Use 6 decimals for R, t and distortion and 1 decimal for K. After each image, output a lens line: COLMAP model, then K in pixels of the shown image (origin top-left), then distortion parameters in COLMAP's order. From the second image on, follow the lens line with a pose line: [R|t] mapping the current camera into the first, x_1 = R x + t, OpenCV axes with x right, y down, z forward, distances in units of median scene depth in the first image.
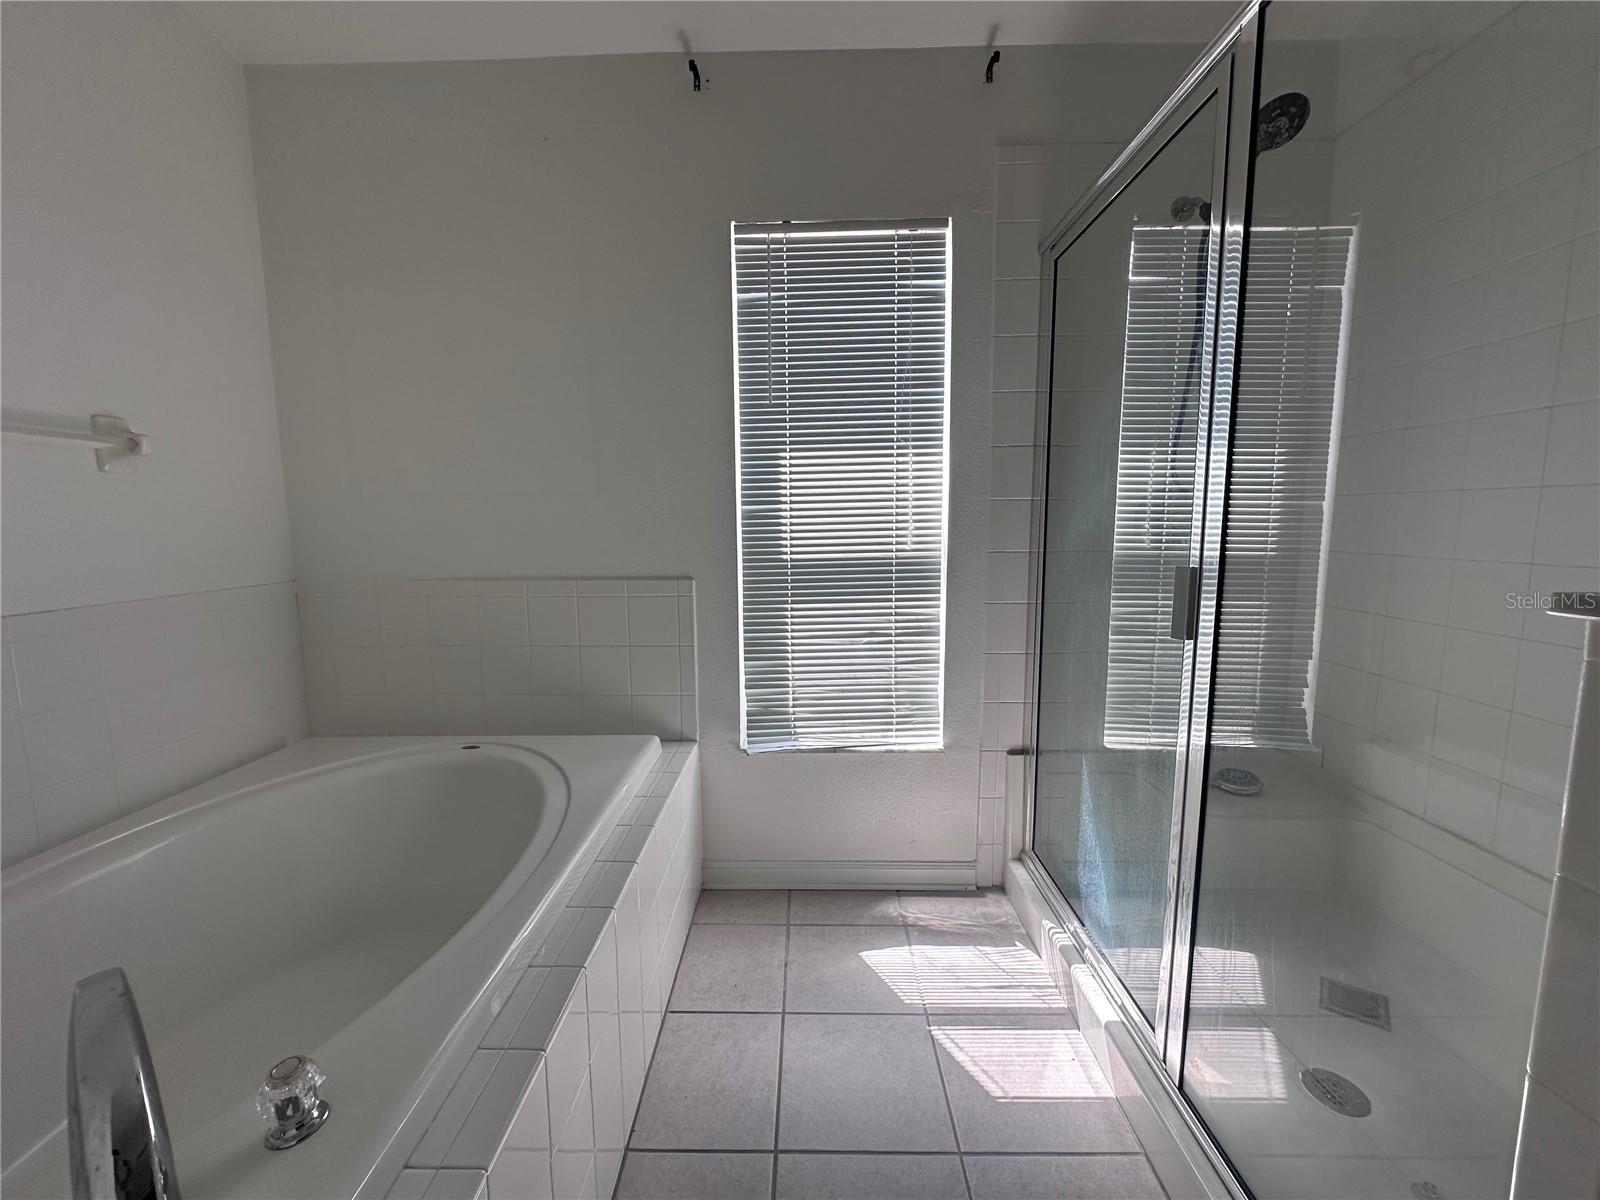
lens RADIAL K [[640.7, 0, 798.7], [0, 640.7, 596.0], [0, 0, 1]] dist [-0.003669, -0.000405]
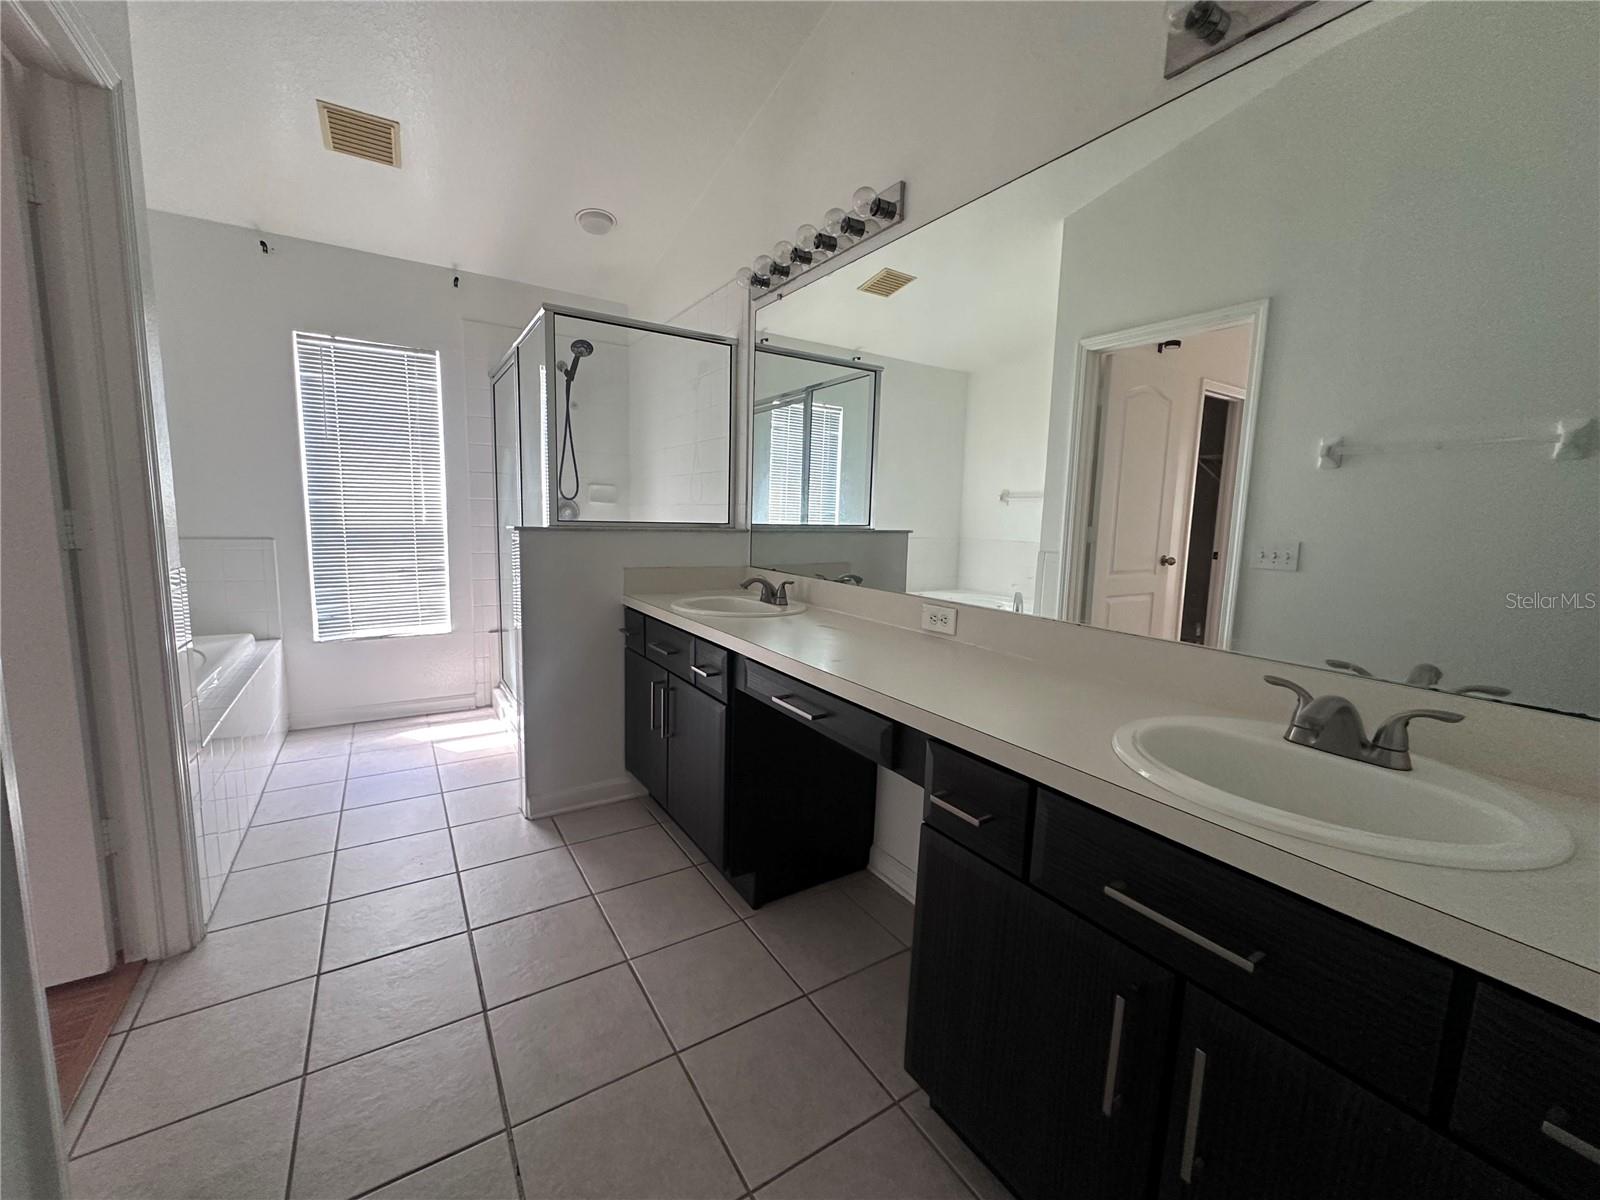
lens RADIAL K [[640.7, 0, 798.7], [0, 640.7, 596.0], [0, 0, 1]] dist [-0.003669, -0.000405]
pose [[0.832058, -0.040531, 0.553206, 0.043687], [0.027051, 0.999105, 0.032513, 0.102117], [-0.554029, -0.012088, 0.832410, -1.112942]]
